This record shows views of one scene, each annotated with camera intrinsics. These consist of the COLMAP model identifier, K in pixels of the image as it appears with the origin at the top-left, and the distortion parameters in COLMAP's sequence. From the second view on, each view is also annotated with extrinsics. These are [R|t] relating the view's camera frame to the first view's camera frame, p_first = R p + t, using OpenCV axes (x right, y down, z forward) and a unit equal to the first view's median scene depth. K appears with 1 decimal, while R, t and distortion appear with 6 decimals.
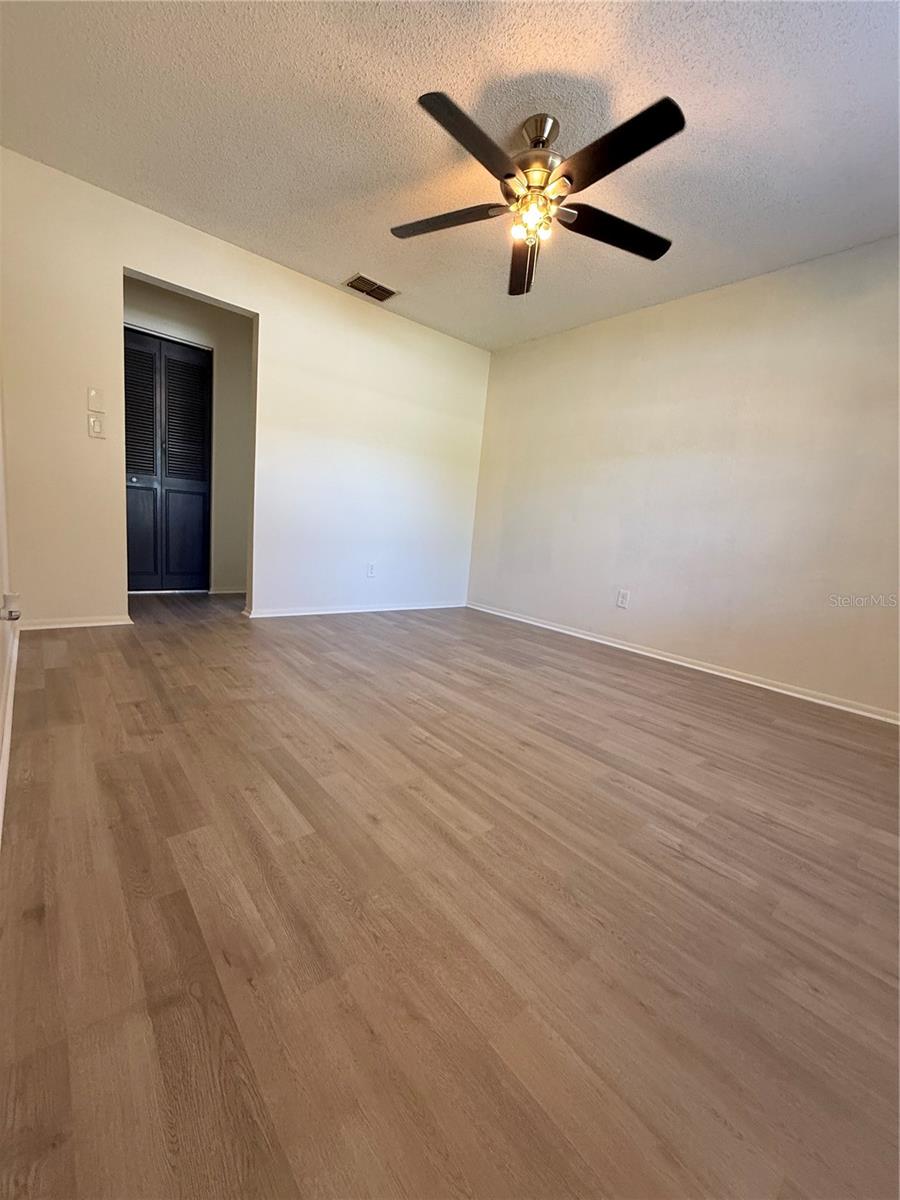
lens RADIAL K [[479.1, 0, 450.2], [0, 479.1, 599.8], [0, 0, 1]] dist [-0.001658, 0.000413]
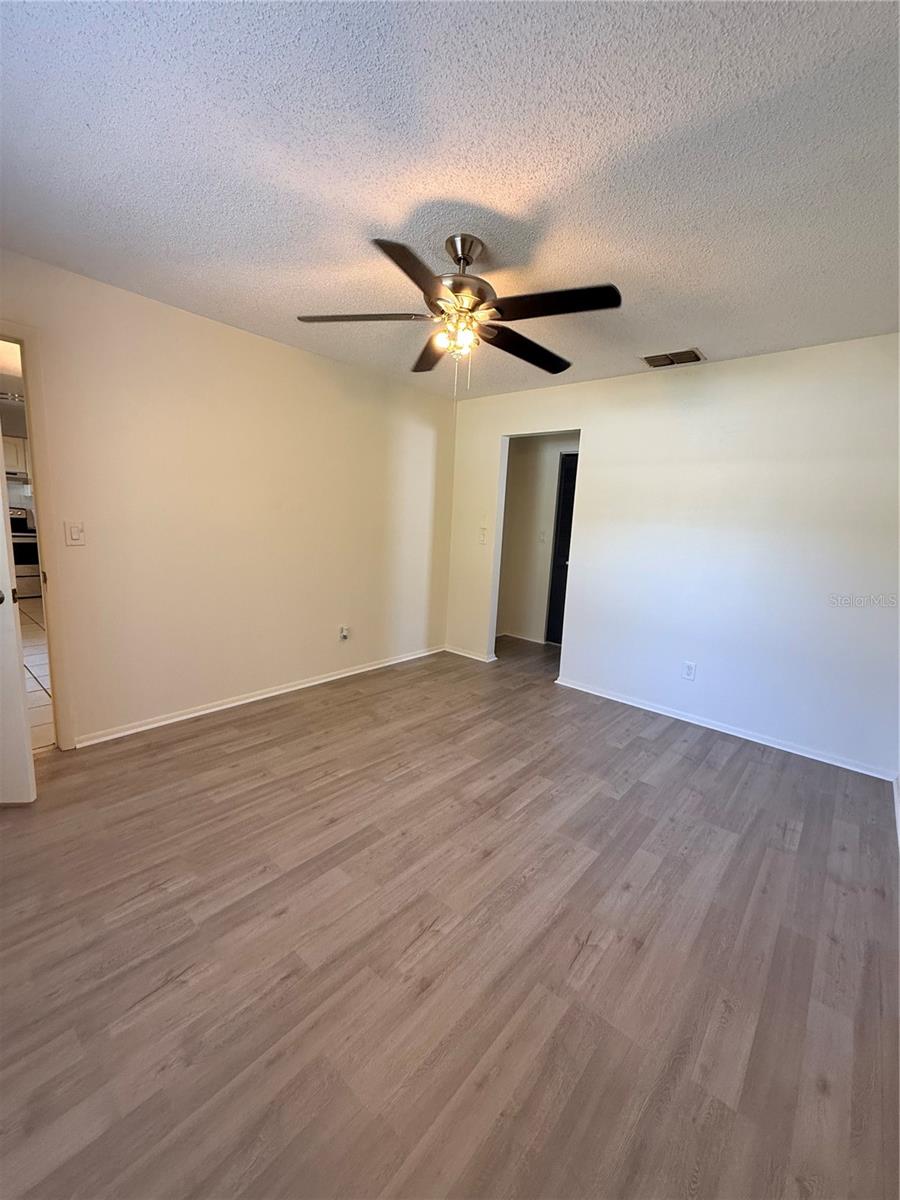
lens RADIAL K [[479.1, 0, 451.7], [0, 479.1, 599.8], [0, 0, 1]] dist [-0.001658, 0.000413]
pose [[0.151814, 0.085428, -0.984710, 1.188458], [-0.191441, 0.979934, 0.055499, -0.310580], [0.969692, 0.180088, 0.165123, 0.920945]]
